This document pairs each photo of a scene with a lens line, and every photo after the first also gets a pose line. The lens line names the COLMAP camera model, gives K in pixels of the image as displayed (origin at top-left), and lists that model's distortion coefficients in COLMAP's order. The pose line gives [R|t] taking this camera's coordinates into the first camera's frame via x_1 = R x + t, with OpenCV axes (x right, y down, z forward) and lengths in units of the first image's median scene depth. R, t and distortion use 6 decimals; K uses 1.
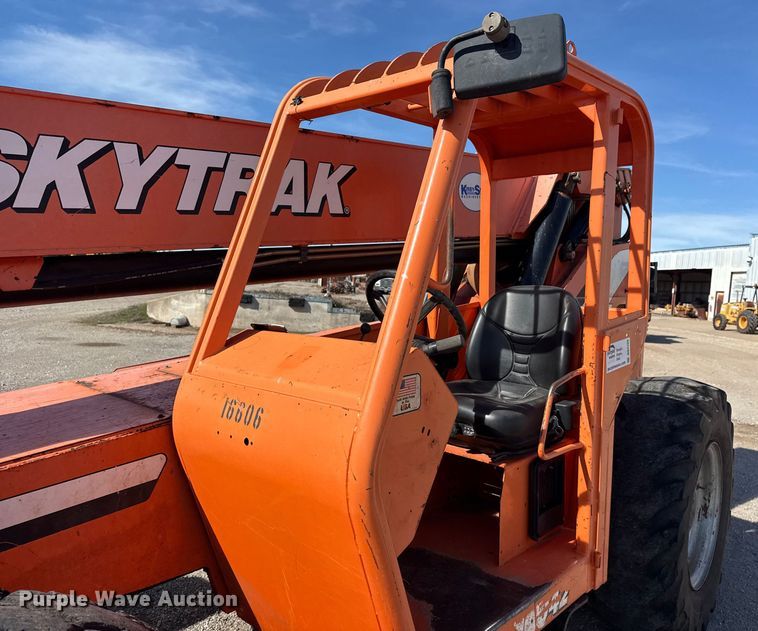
lens RADIAL K [[598.4, 0, 429.7], [0, 598.4, 315.6], [0, 0, 1]] dist [0.057807, -0.090895]
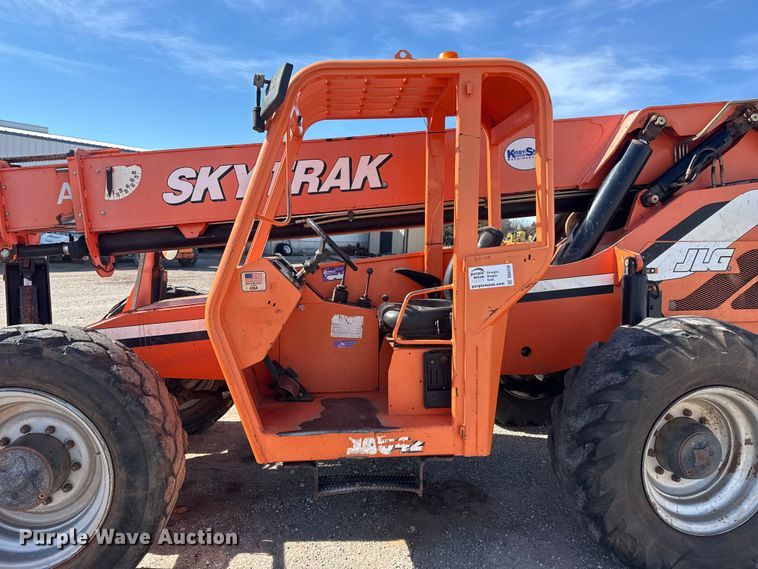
lens RADIAL K [[528.1, 0, 381.1], [0, 528.1, 282.1], [0, 0, 1]] dist [0.072011, -0.093041]
pose [[0.721721, 0.017373, -0.691966, 0.958518], [-0.020761, 0.999779, 0.003447, 0.081002], [0.691873, 0.011878, 0.721922, 0.042885]]
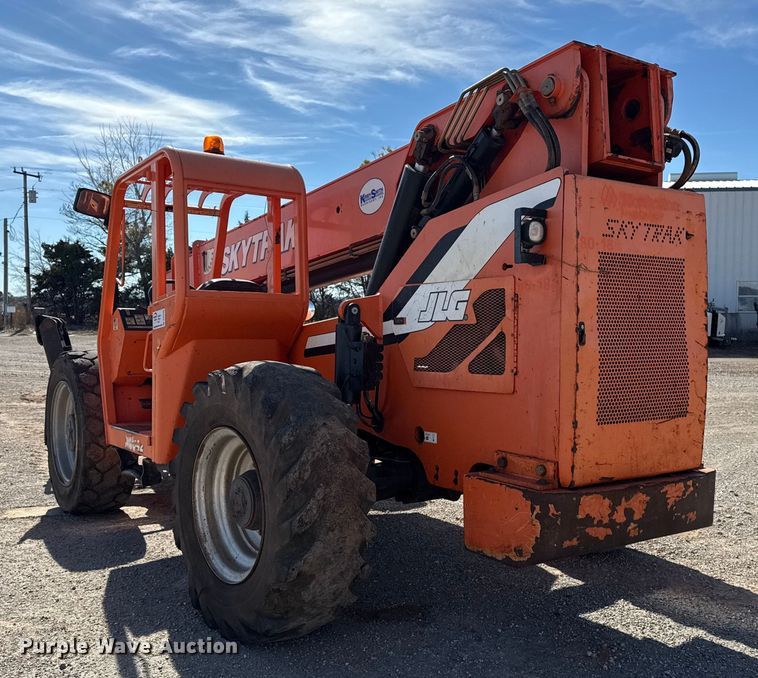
lens RADIAL K [[789.3, 0, 445.8], [0, 789.3, 351.5], [0, 0, 1]] dist [0.122516, -0.221682]
pose [[-0.191000, -0.002619, -0.981587, 2.330577], [-0.063582, 0.997929, 0.009709, 0.085429], [0.979529, 0.064265, -0.190771, 2.243969]]
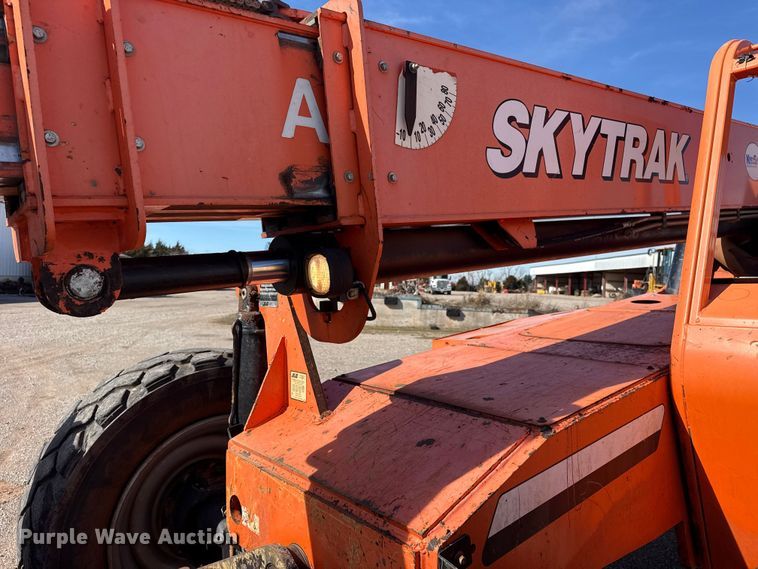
lens RADIAL K [[528.1, 0, 381.1], [0, 528.1, 282.1], [0, 0, 1]] dist [0.072011, -0.093041]
pose [[0.985750, -0.040210, -0.163342, -0.626245], [0.030030, 0.997477, -0.064324, 0.055393], [0.165516, 0.058502, 0.984470, 0.027693]]
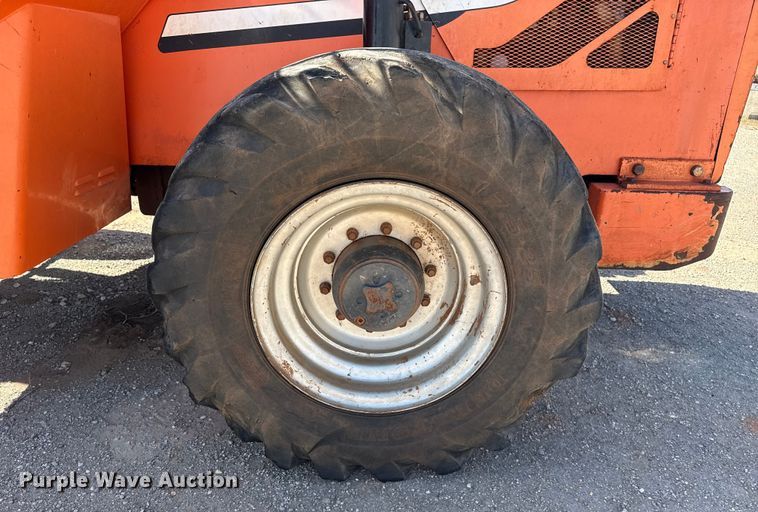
lens RADIAL K [[519.2, 0, 407.4], [0, 519.2, 293.3], [0, 0, 1]] dist [0.021483, -0.001060]
pose [[0.652320, 0.296721, -0.697449, 1.178124], [-0.044171, 0.933504, 0.355835, 0.206025], [0.756656, -0.201311, 0.622050, 1.036004]]
